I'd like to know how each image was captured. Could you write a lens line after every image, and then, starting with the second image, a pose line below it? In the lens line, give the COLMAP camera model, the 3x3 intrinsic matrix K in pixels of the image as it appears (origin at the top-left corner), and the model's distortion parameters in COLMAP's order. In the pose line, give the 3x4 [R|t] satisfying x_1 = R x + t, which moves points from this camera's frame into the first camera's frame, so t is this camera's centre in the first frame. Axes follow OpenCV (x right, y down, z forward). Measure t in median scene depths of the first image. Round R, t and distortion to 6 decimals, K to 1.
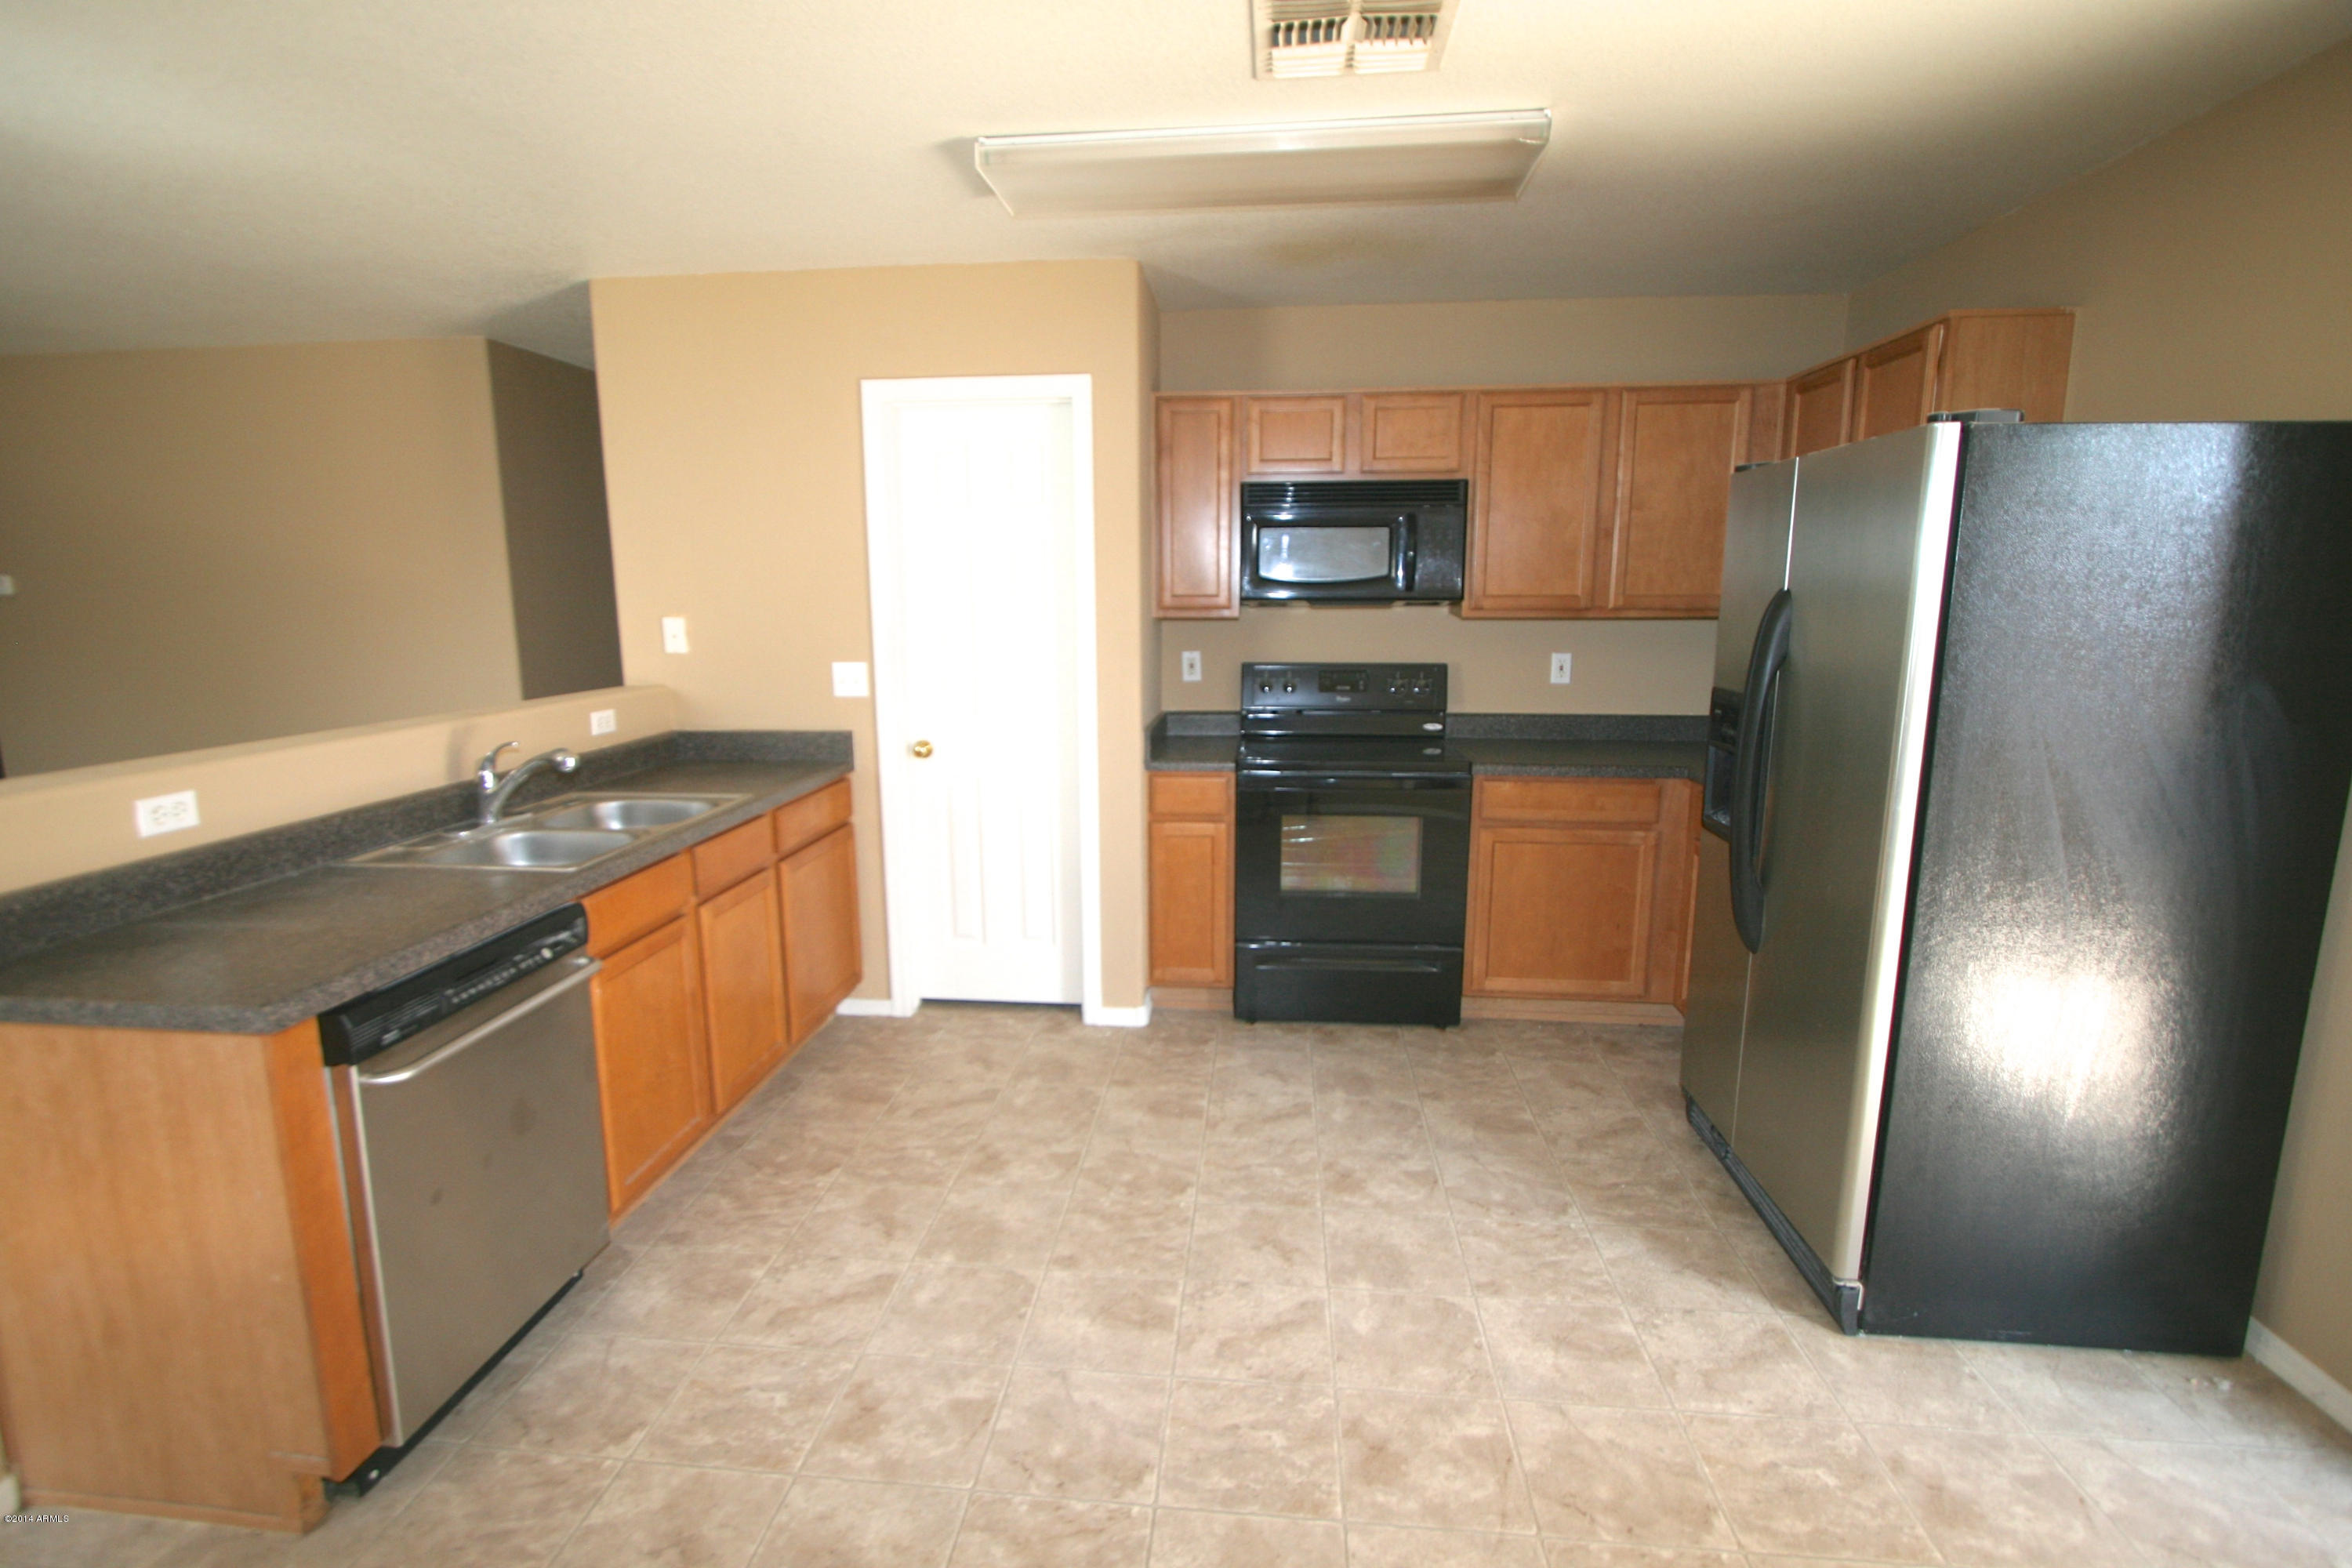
lens RADIAL K [[1112.2, 0, 1172.6], [0, 1112.2, 787.3], [0, 0, 1]] dist [-0.008996, -0.000413]
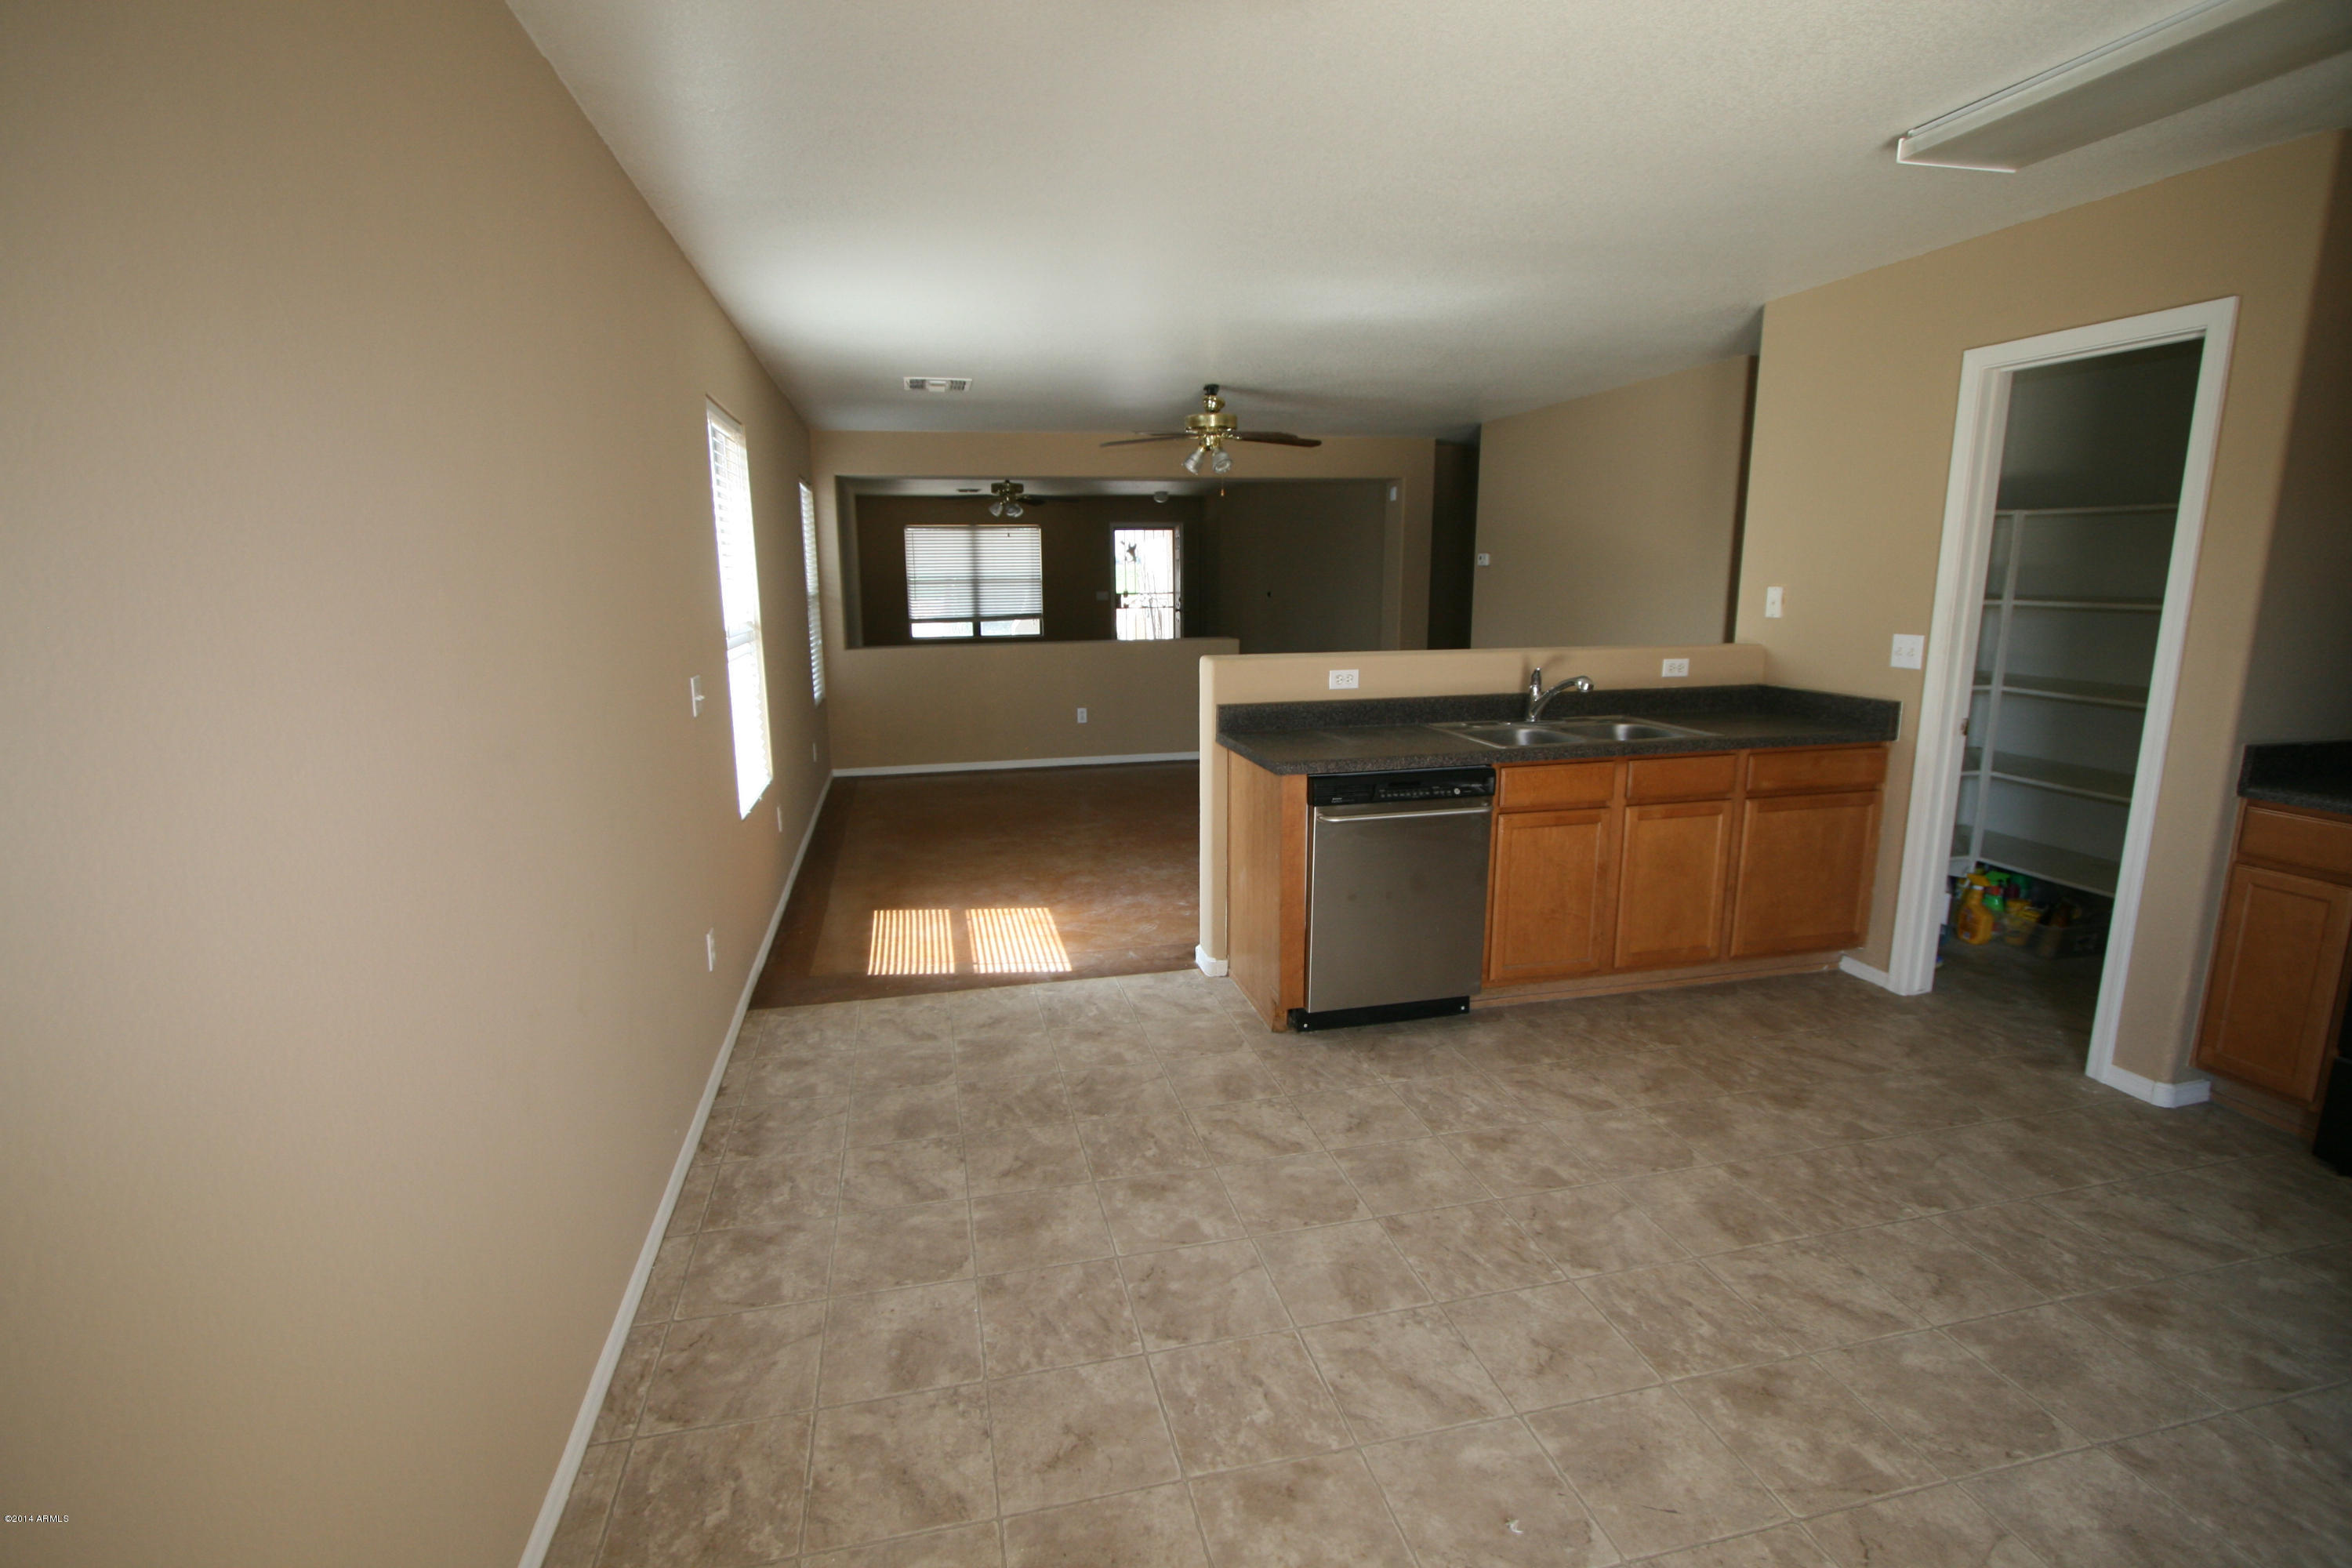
lens RADIAL K [[1112.2, 0, 1161.9], [0, 1112.2, 792.8], [0, 0, 1]] dist [-0.008996, -0.000413]
pose [[0.319573, 0.188377, -0.928648, 0.645313], [-0.161030, 0.976581, 0.142685, -0.007183], [0.933779, 0.103942, 0.342423, 0.040854]]
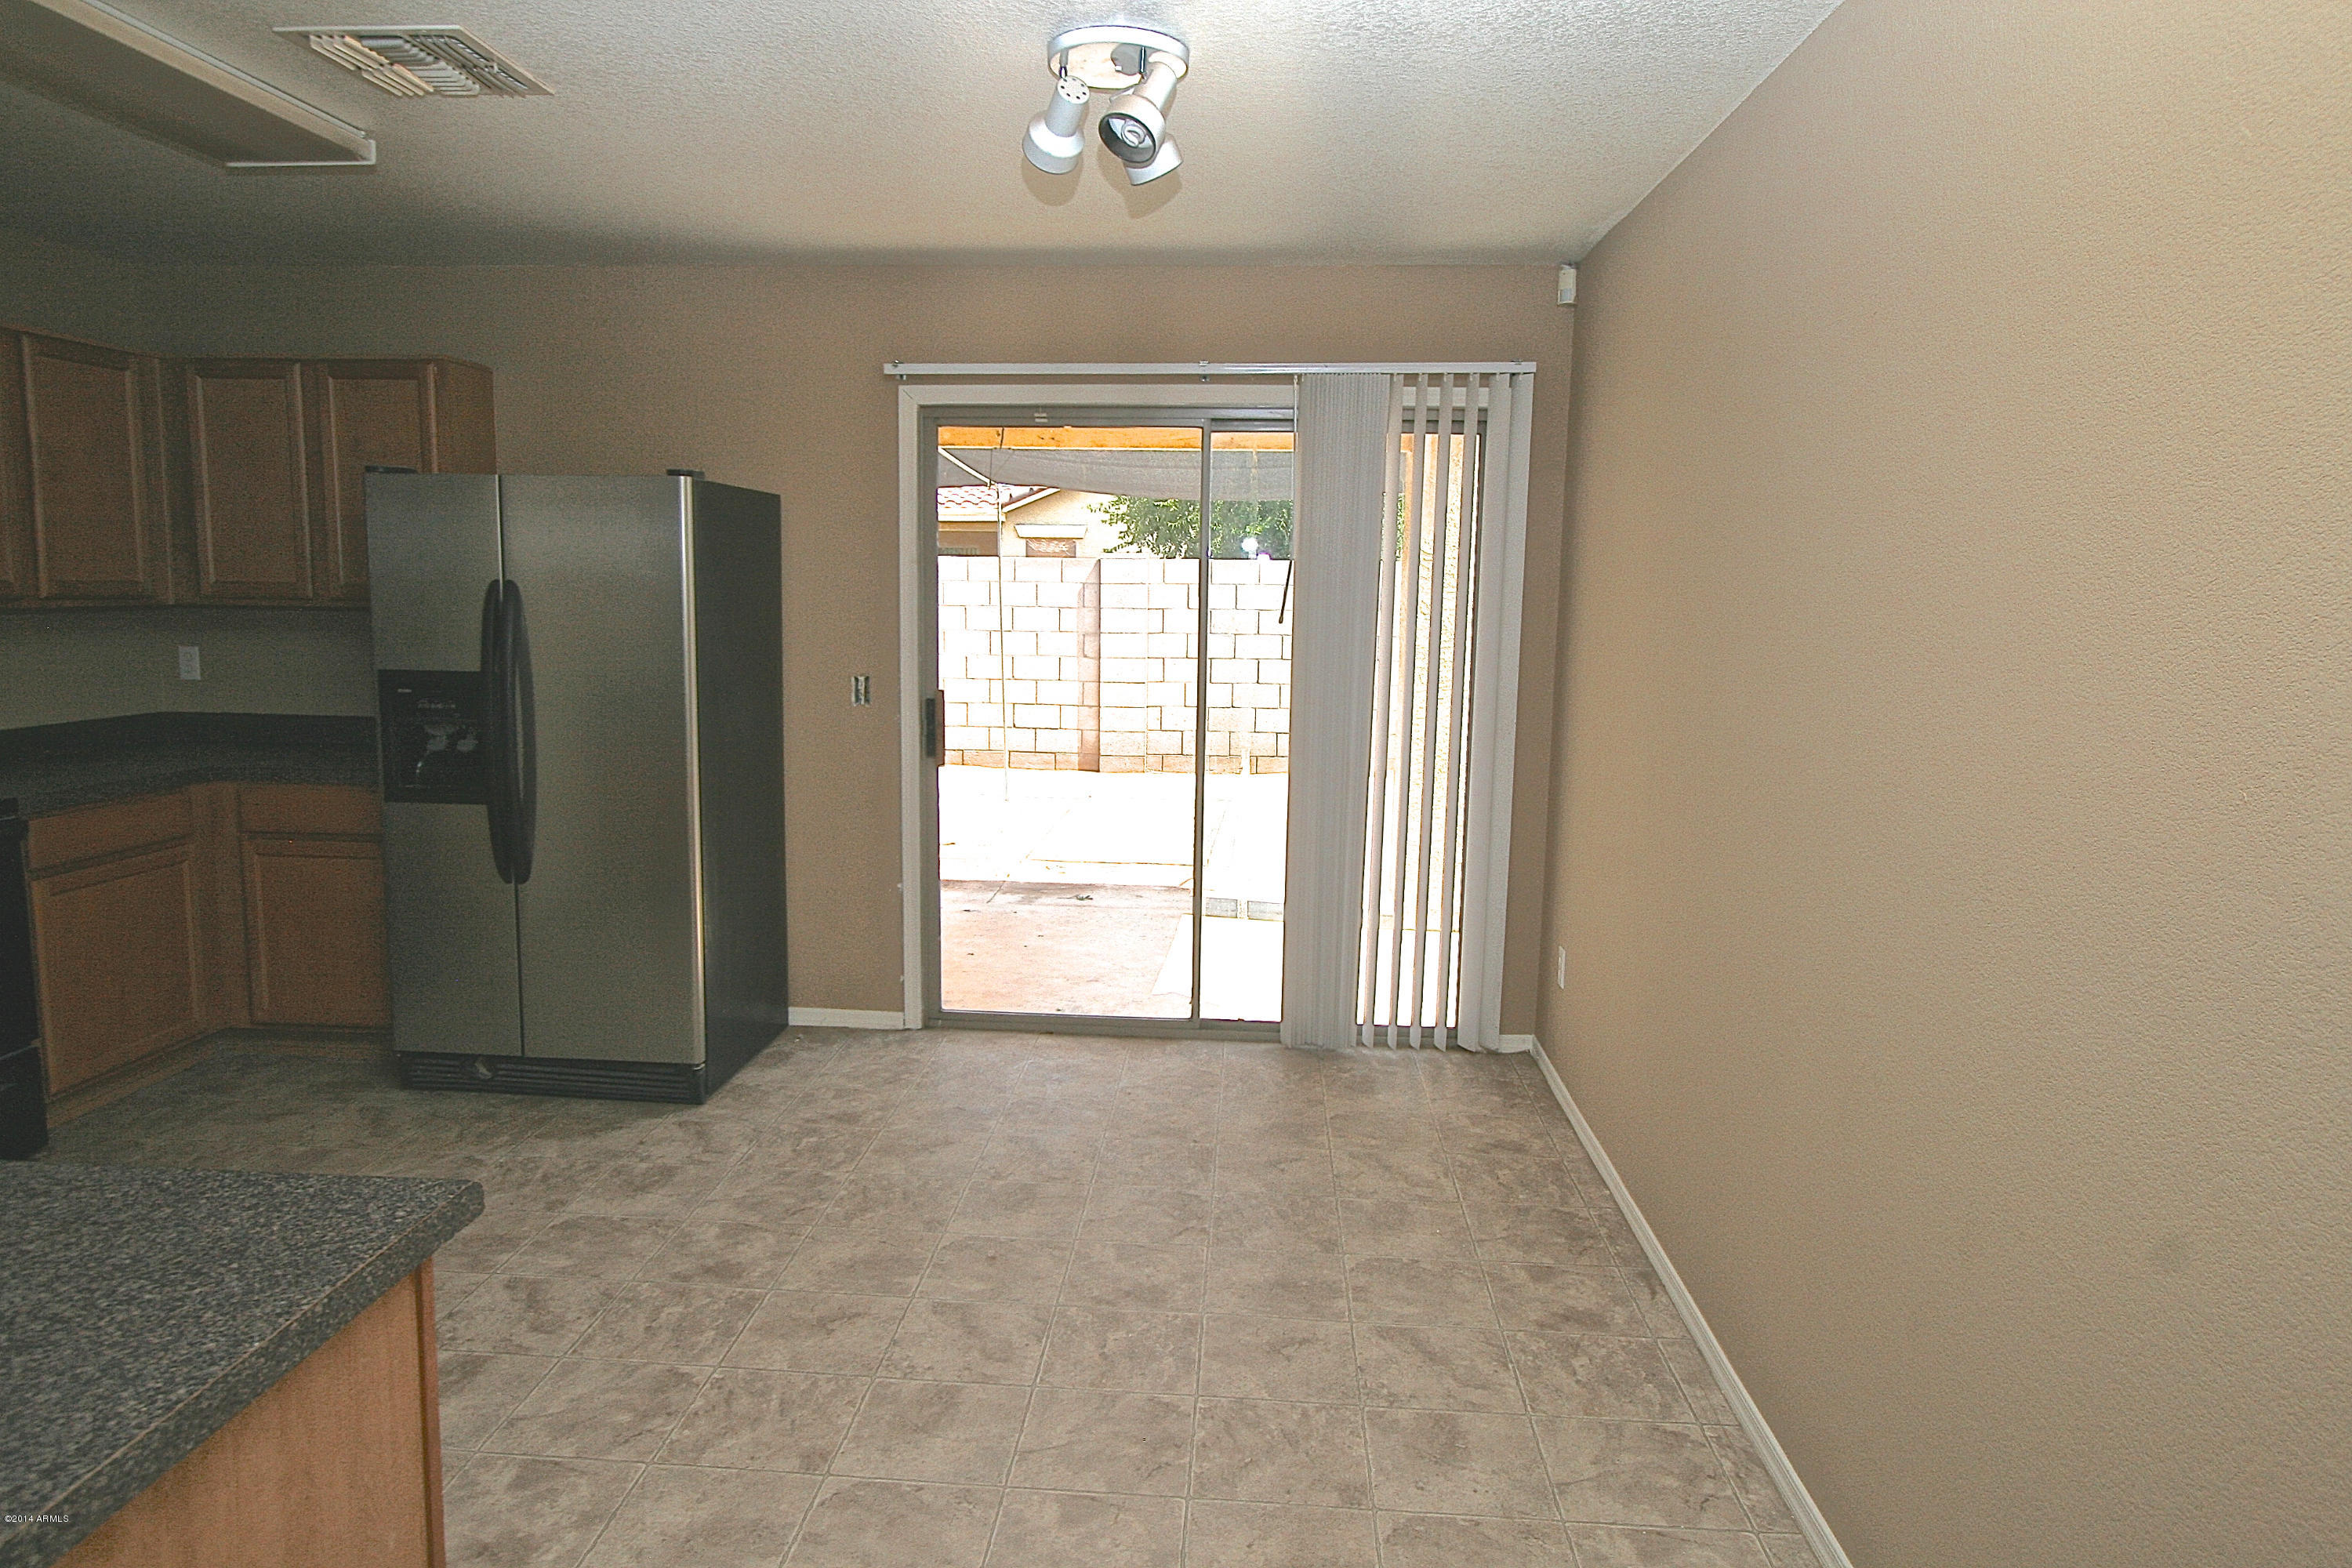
lens RADIAL K [[1399.2, 0, 1161.4], [0, 1399.2, 770.8], [0, 0, 1]] dist [-0.002195, -0.000804]
pose [[-0.029712, -0.129110, 0.991185, -0.984869], [0.160624, 0.978119, 0.132223, -0.057592], [-0.986568, 0.163136, -0.008324, 0.315496]]
